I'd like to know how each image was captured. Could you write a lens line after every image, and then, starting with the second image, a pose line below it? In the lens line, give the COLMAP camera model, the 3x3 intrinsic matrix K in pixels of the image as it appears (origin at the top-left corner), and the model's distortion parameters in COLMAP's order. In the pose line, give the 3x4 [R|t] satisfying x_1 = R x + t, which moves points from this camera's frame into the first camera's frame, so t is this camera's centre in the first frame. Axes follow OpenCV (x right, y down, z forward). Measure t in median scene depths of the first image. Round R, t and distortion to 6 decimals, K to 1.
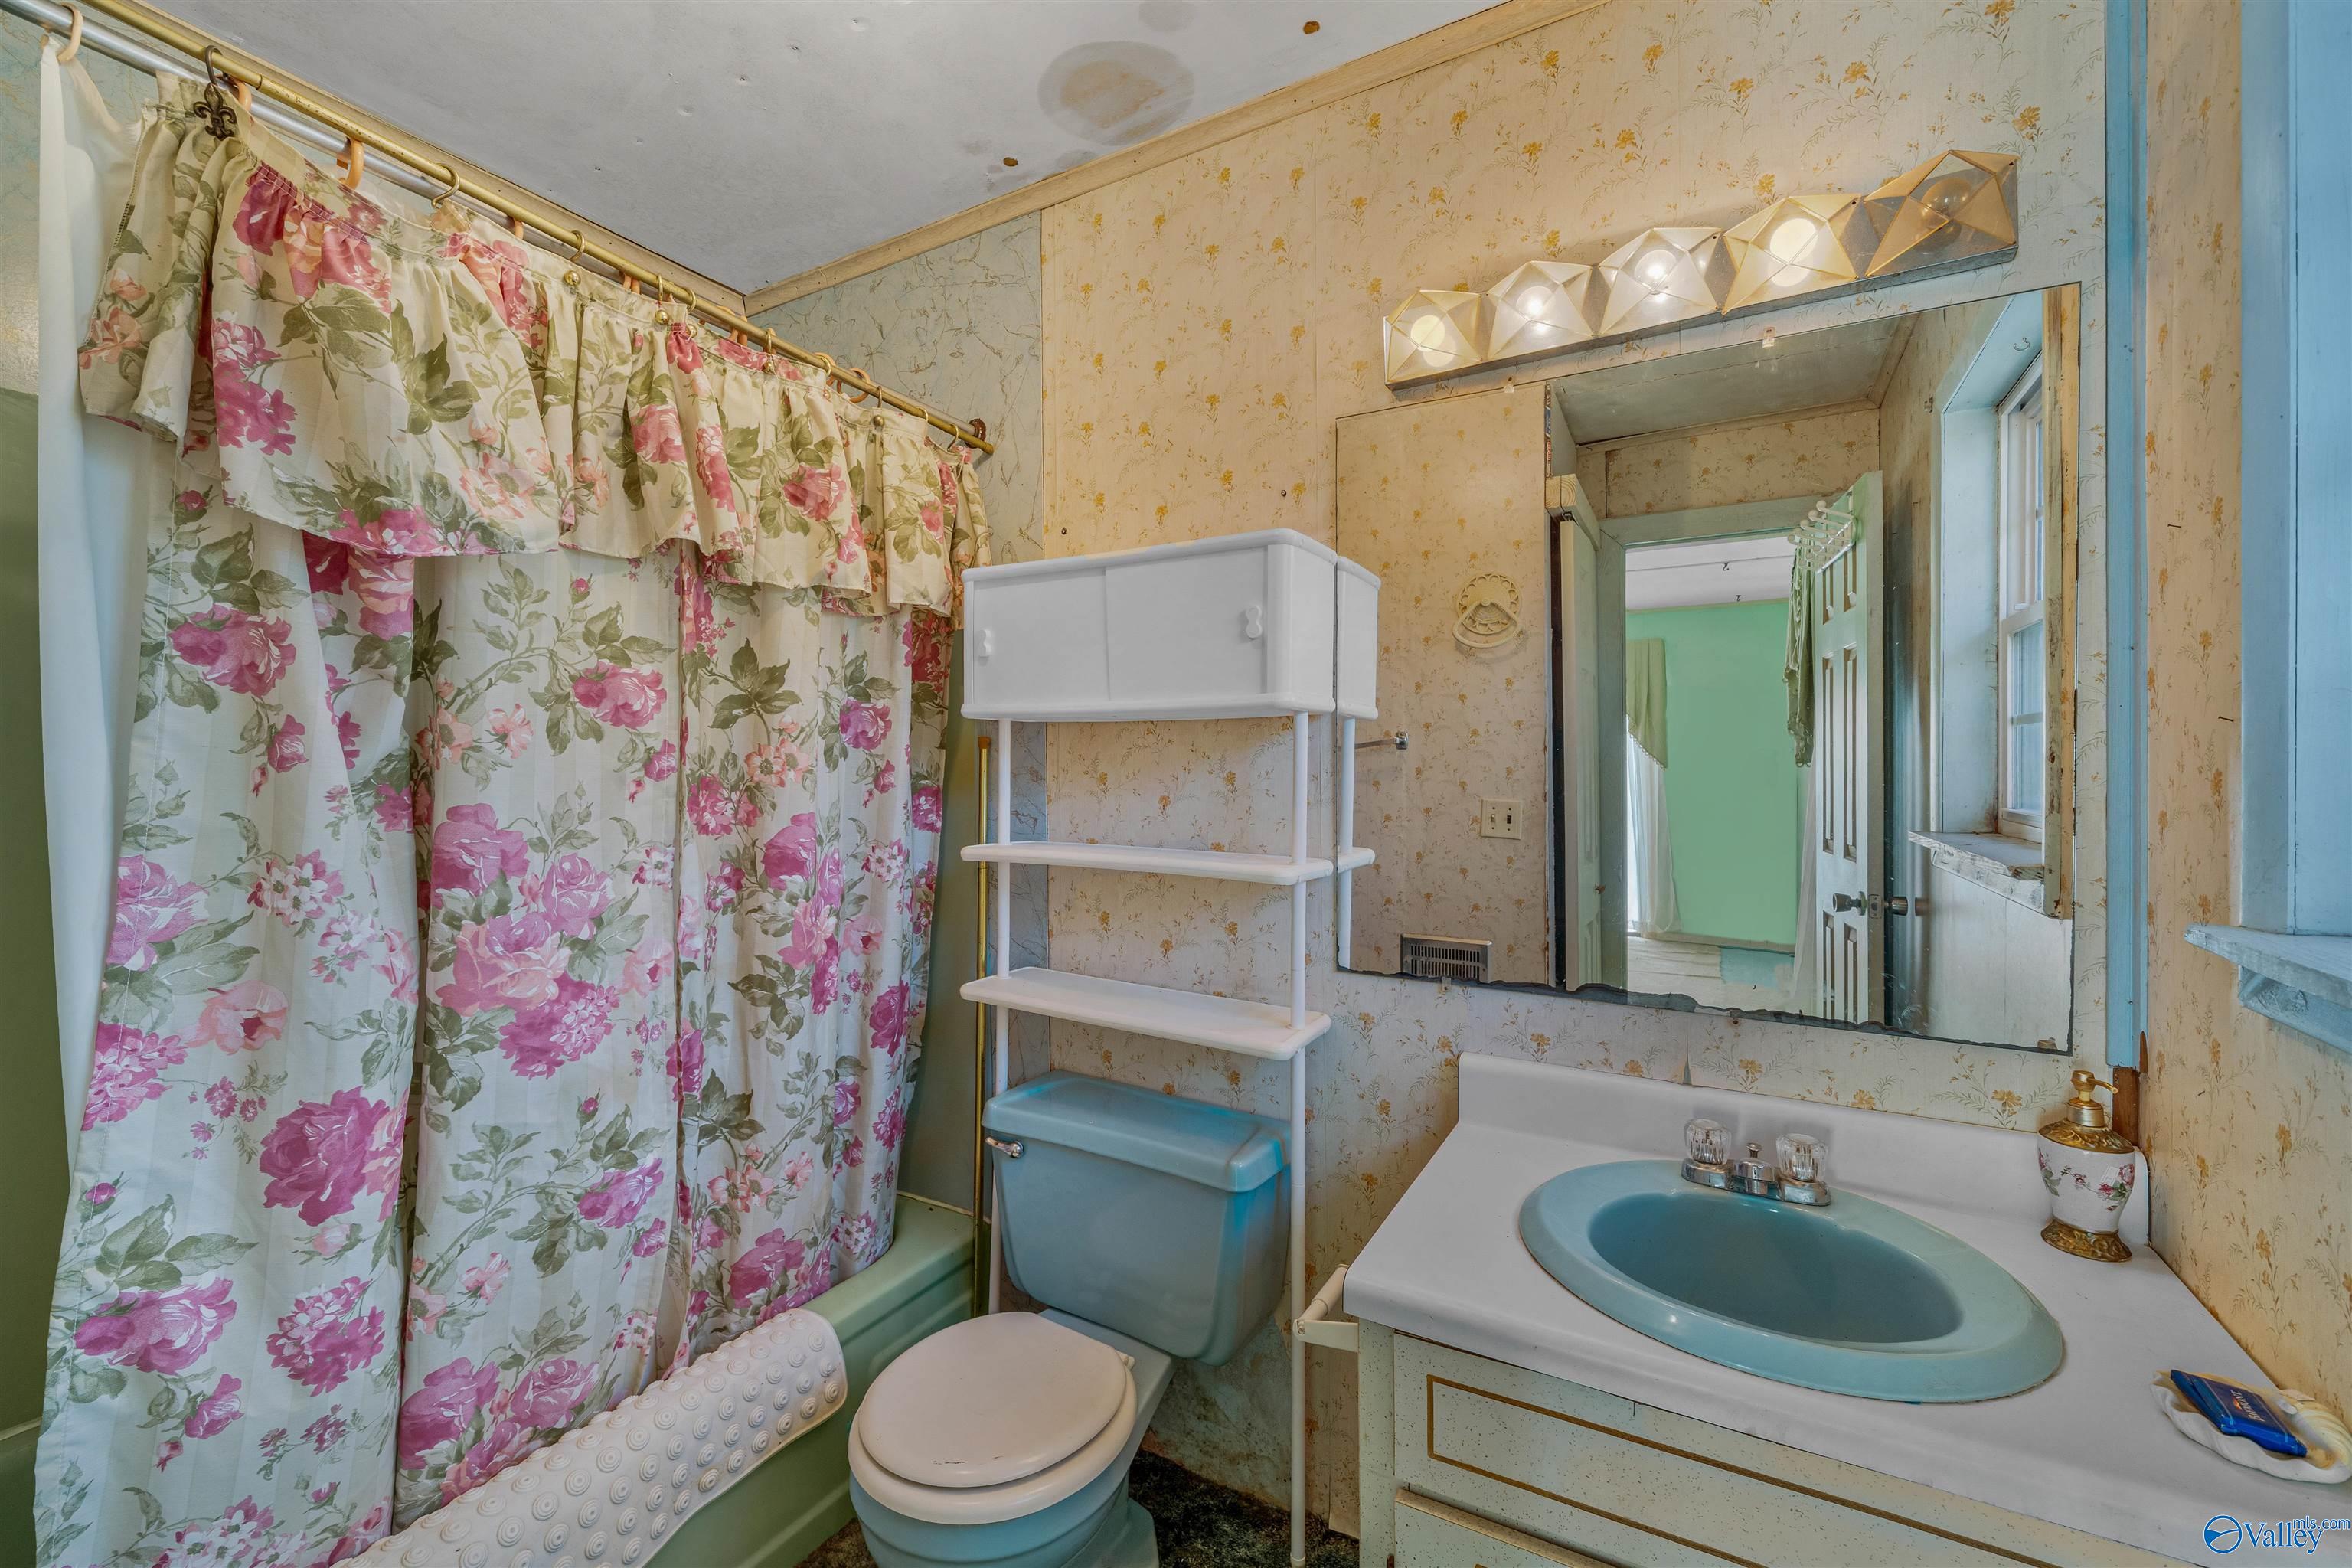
lens RADIAL K [[935.7, 0, 1179.1], [0, 935.7, 775.0], [0, 0, 1]] dist [-0.001589, -0.000204]
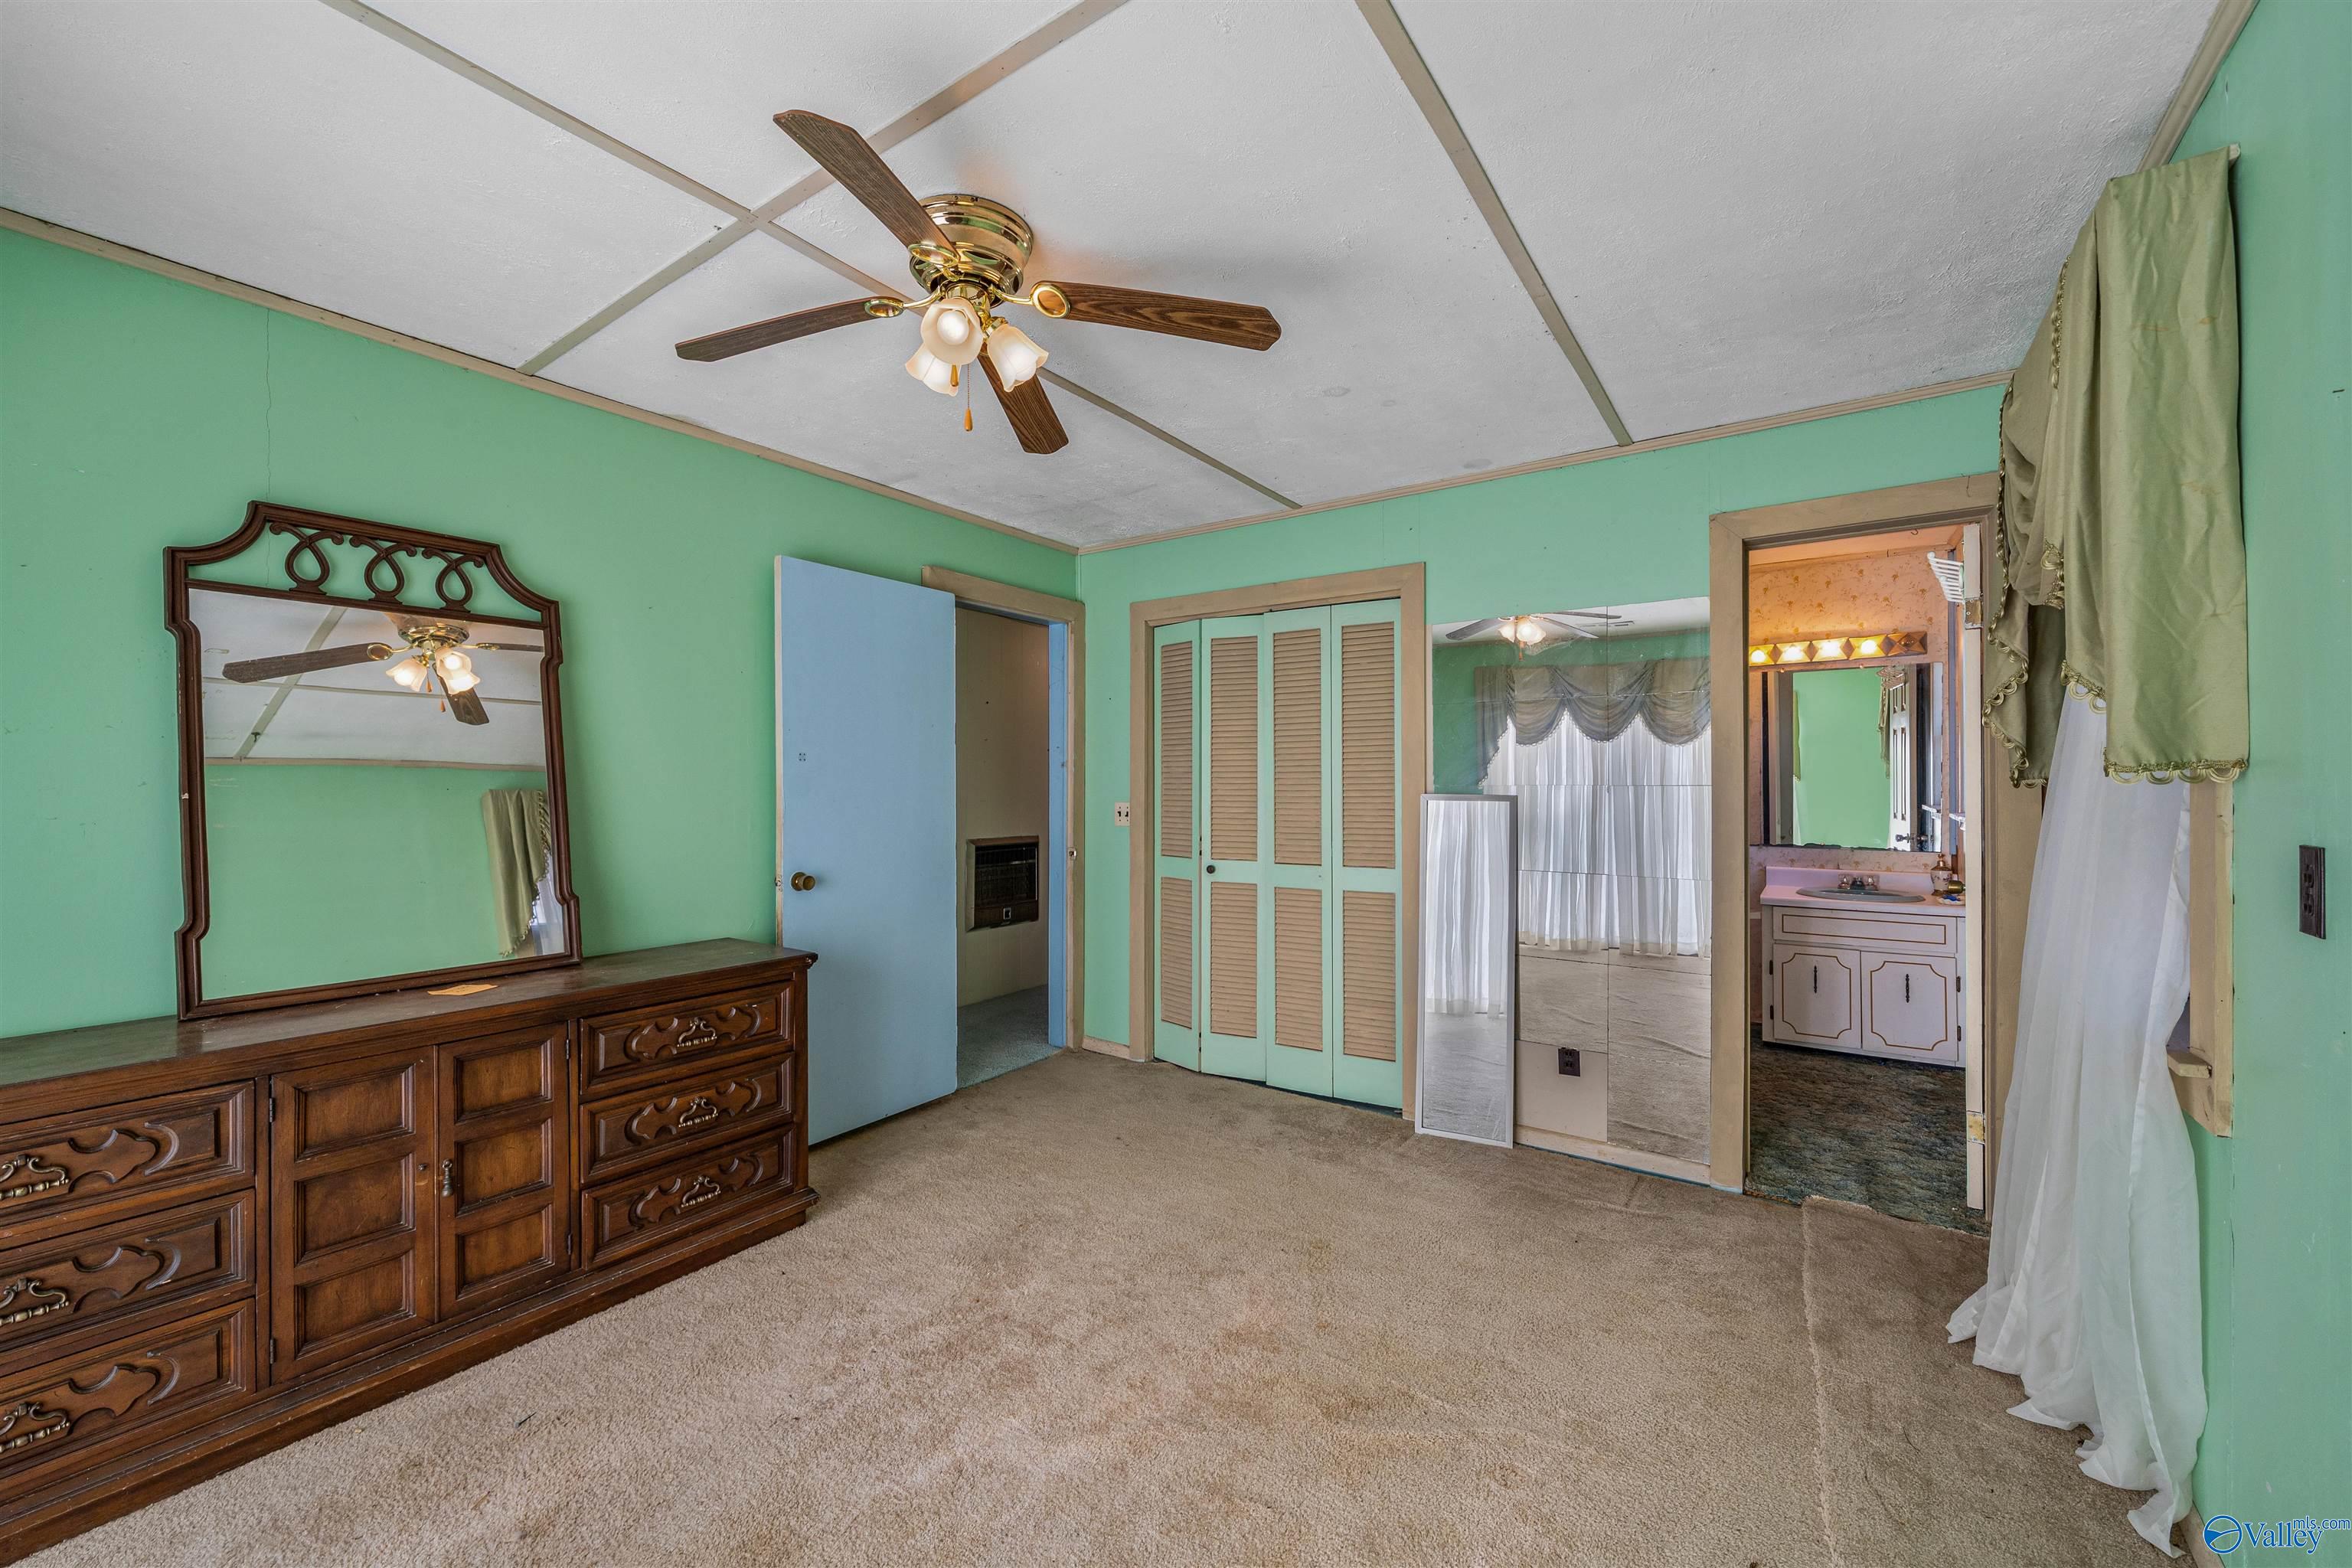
lens RADIAL K [[935.7, 0, 1171.5], [0, 935.7, 787.7], [0, 0, 1]] dist [-0.001589, -0.000204]
pose [[0.996051, -0.002803, -0.088741, -1.548760], [0.003313, 0.999979, 0.005605, -0.012497], [0.088724, -0.005877, 0.996039, -2.573642]]
